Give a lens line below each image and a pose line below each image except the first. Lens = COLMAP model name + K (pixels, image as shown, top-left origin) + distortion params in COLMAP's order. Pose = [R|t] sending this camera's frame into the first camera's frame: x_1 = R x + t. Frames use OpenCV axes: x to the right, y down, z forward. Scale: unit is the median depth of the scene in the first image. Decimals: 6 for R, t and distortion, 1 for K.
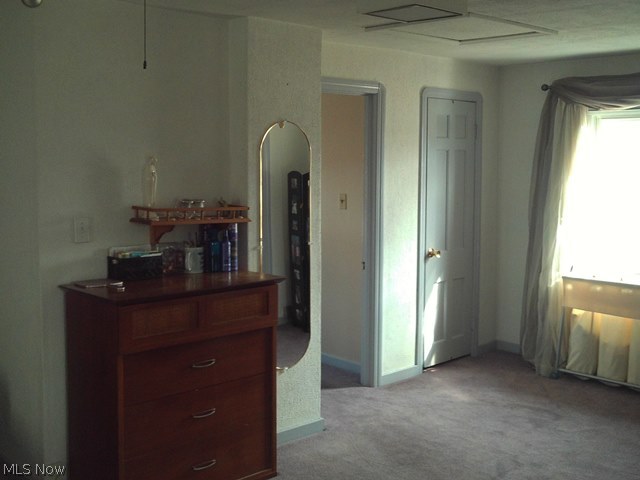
lens RADIAL K [[745.7, 0, 320.0], [0, 745.7, 240.0], [0, 0, 1]] dist [-0.004216, -0.191833]
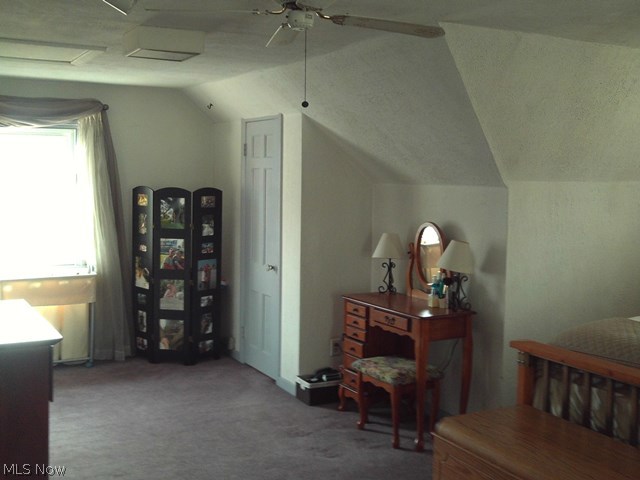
lens RADIAL K [[745.7, 0, 320.0], [0, 745.7, 240.0], [0, 0, 1]] dist [-0.004216, -0.191833]
pose [[0.249182, -0.080385, 0.965115, -0.619844], [0.078619, 0.994939, 0.062570, -0.040400], [-0.965260, 0.060285, 0.254241, 0.289573]]
